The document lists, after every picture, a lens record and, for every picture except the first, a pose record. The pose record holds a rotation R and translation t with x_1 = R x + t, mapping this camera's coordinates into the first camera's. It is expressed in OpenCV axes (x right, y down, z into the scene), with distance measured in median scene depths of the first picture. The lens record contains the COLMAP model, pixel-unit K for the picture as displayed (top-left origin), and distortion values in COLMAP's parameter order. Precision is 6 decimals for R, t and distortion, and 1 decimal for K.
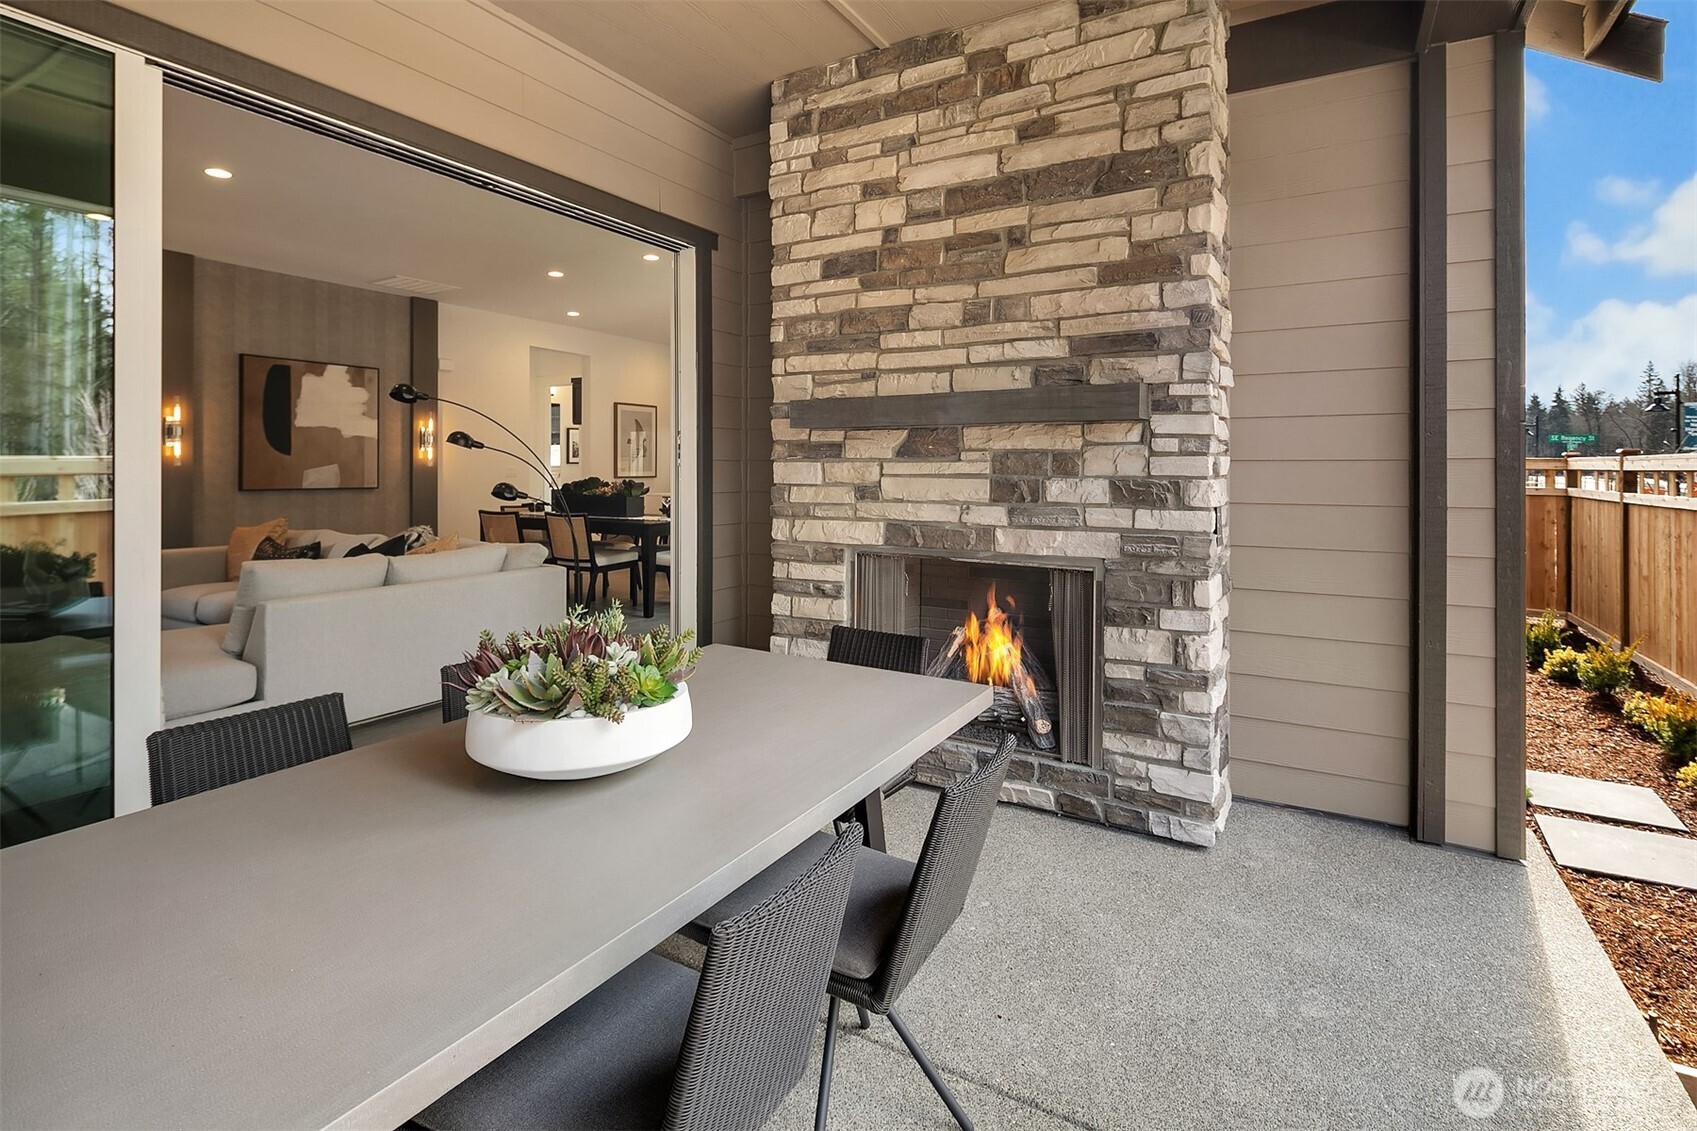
lens RADIAL K [[832.9, 0, 845.5], [0, 832.9, 468.1], [0, 0, 1]] dist [-0.000342, -0.002052]
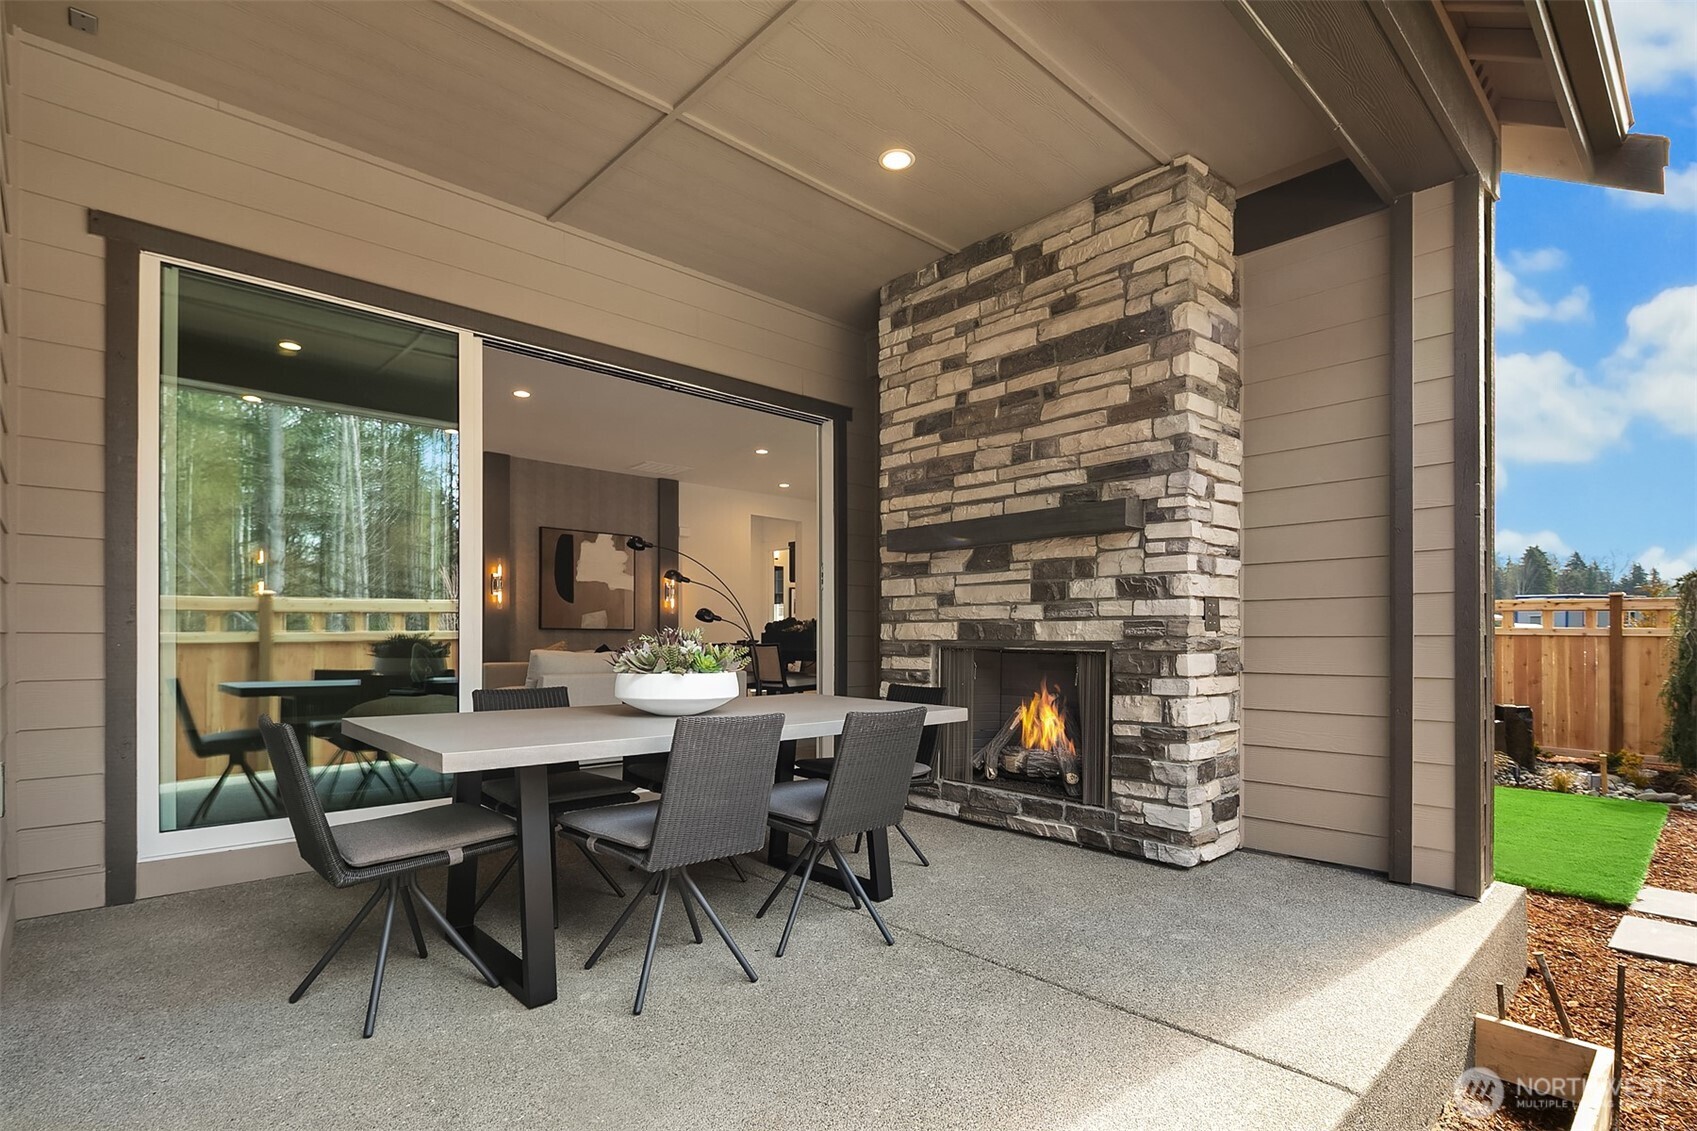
lens RADIAL K [[832.9, 0, 853.1], [0, 832.9, 637.2], [0, 0, 1]] dist [-0.000342, -0.002052]
pose [[0.960157, -0.004332, -0.279427, 0.250339], [0.003002, 0.999982, -0.005188, 0.094505], [0.279444, 0.004142, 0.960153, -0.277158]]
